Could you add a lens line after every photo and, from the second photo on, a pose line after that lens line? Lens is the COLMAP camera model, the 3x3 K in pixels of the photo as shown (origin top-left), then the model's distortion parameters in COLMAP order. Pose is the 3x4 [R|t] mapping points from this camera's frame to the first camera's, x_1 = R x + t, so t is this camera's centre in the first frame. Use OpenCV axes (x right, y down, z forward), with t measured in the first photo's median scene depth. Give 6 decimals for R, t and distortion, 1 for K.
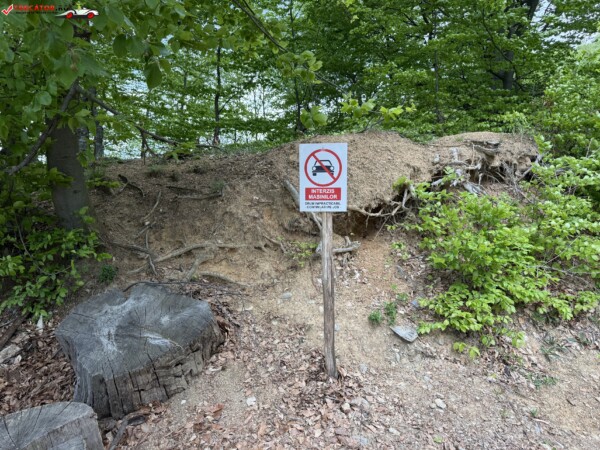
lens RADIAL K [[419.5, 0, 301.4], [0, 419.5, 224.7], [0, 0, 1]] dist [0.030053, -0.021054]
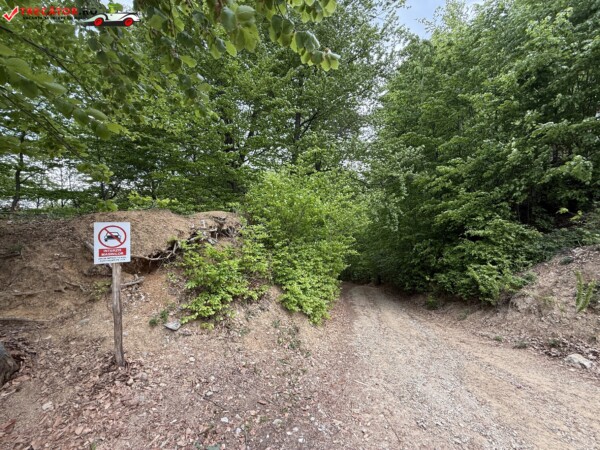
lens RADIAL K [[238.9, 0, 301.8], [0, 238.9, 224.6], [0, 0, 1]] dist [-0.004431, 0.000838]
pose [[0.776801, -0.000538, 0.629745, 0.035278], [0.079060, 0.992171, -0.096674, -0.029092], [-0.624763, 0.124884, 0.770762, -0.181009]]
